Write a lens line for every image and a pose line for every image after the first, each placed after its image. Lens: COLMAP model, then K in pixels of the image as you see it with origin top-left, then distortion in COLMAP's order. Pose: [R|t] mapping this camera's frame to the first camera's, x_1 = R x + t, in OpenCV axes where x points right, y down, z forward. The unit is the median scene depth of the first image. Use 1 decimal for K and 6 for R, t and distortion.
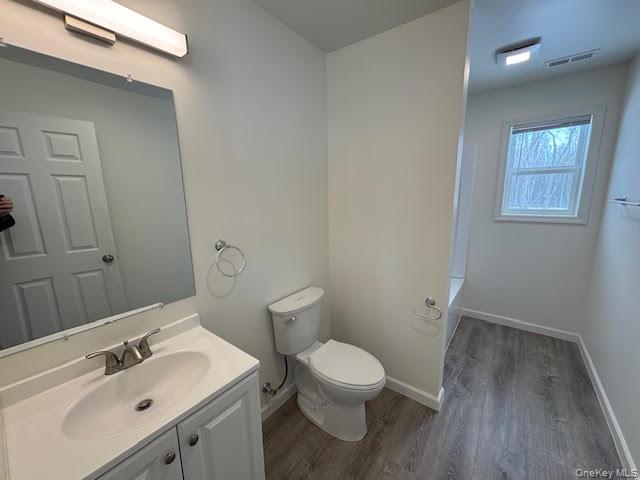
lens RADIAL K [[254.6, 0, 320.0], [0, 254.6, 240.0], [0, 0, 1]] dist [-0.002950, -0.000300]
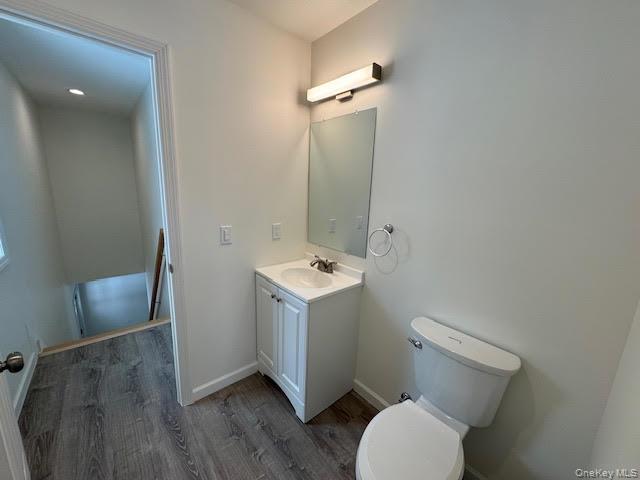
lens RADIAL K [[254.6, 0, 320.0], [0, 254.6, 240.0], [0, 0, 1]] dist [-0.002950, -0.000300]
pose [[-0.218131, 0.192284, -0.956789, 0.908732], [-0.213078, 0.947361, 0.238967, -0.158617], [0.952374, 0.255997, -0.165677, 1.076815]]
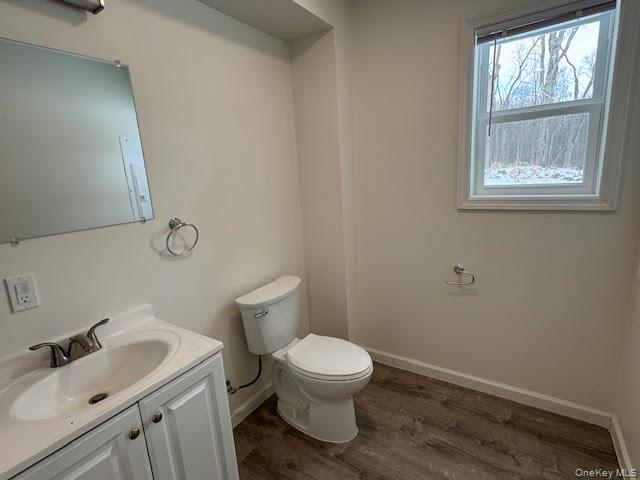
lens RADIAL K [[344.5, 0, 320.0], [0, 344.5, 240.0], [0, 0, 1]] dist [0.032184, 0.000192]
pose [[0.997023, -0.068827, 0.034760, 0.084900], [0.067929, 0.997341, 0.026391, 0.086025], [-0.036484, -0.023951, 0.999047, -0.234146]]
